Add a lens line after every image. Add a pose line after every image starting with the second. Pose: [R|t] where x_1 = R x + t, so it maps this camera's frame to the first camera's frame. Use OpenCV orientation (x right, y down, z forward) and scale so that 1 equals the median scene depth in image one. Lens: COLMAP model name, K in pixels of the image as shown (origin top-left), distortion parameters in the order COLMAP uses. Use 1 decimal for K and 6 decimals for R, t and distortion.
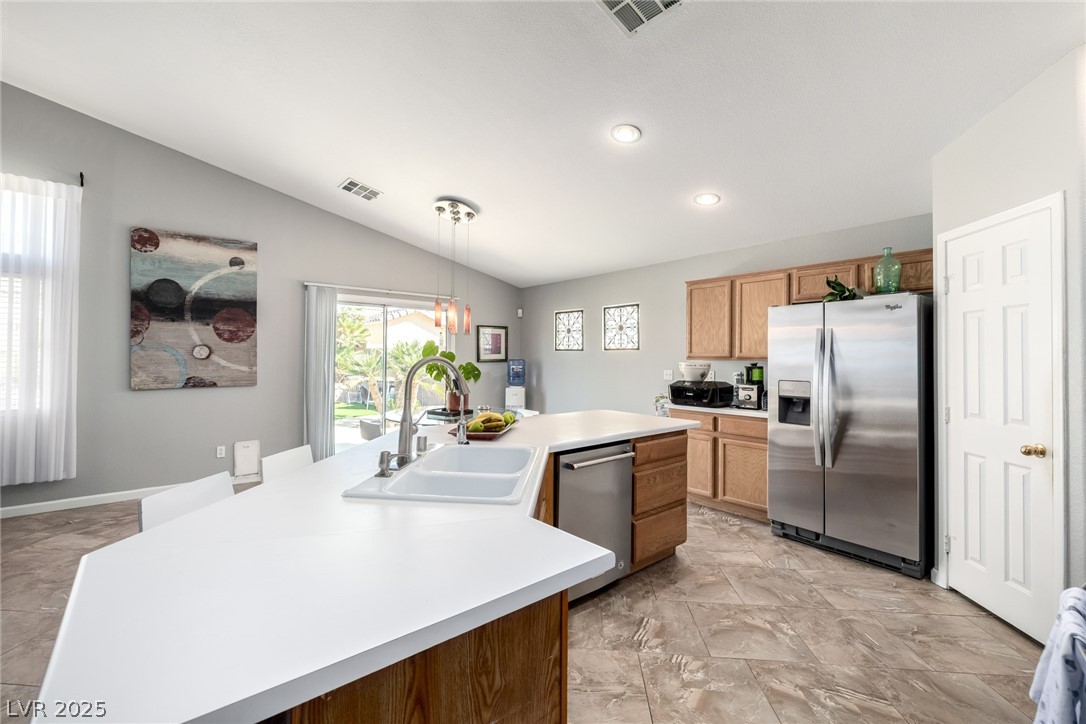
lens RADIAL K [[466.6, 0, 532.7], [0, 466.6, 353.0], [0, 0, 1]] dist [0.007798, -0.000044]
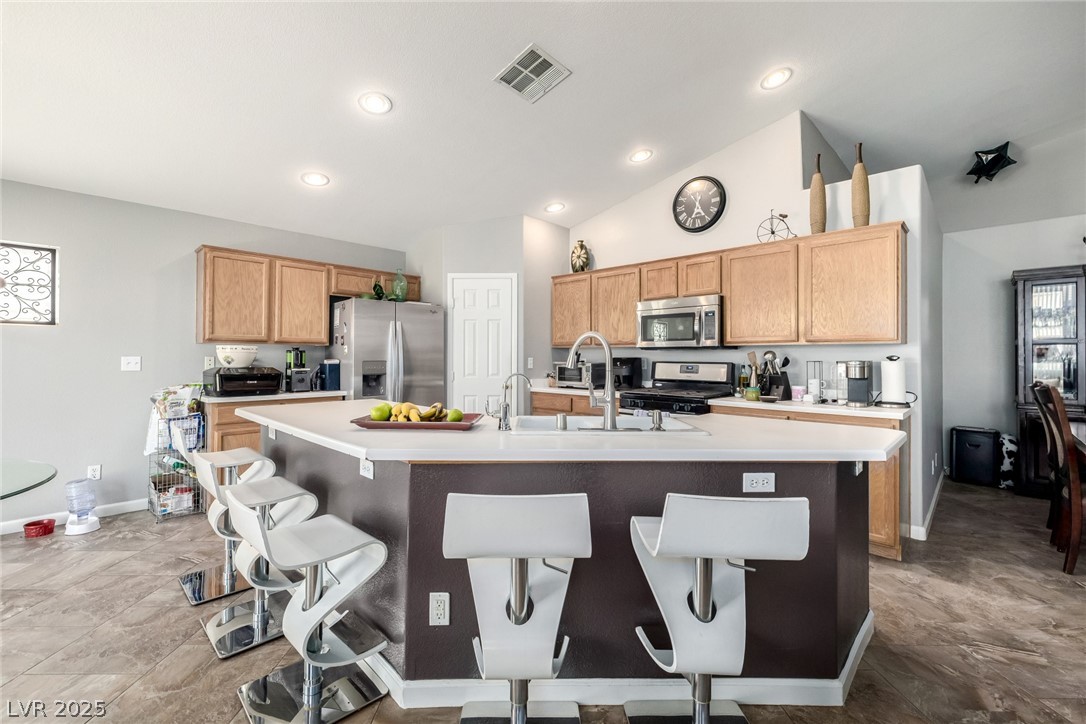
lens RADIAL K [[456.1, 0, 535.6], [0, 456.1, 353.7], [0, 0, 1]] dist [0.001003, -0.000399]
pose [[-0.100170, -0.001290, 0.994970, -0.522725], [-0.016644, 0.999861, -0.000380, 0.025569], [-0.994831, -0.016598, -0.100177, 0.526428]]
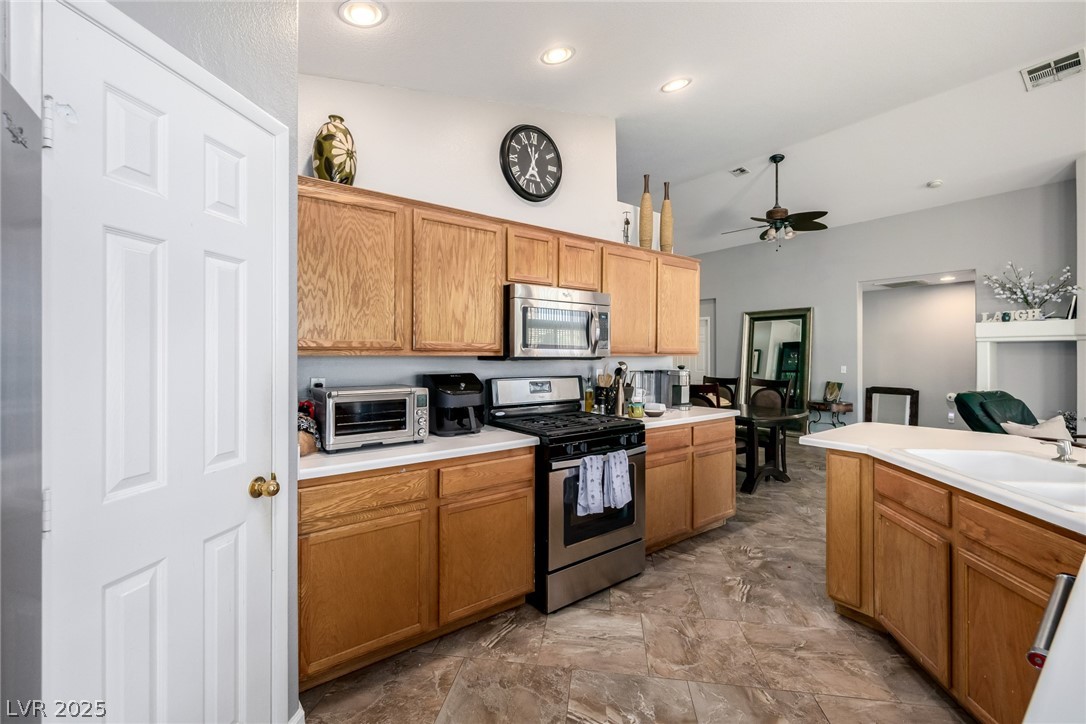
lens RADIAL K [[456.1, 0, 535.6], [0, 456.1, 353.7], [0, 0, 1]] dist [0.001003, -0.000399]
pose [[-0.998001, -0.008496, 0.062625, 0.316231], [-0.009411, 0.999853, -0.014330, 0.012367], [-0.062494, -0.014891, -0.997934, 0.791079]]
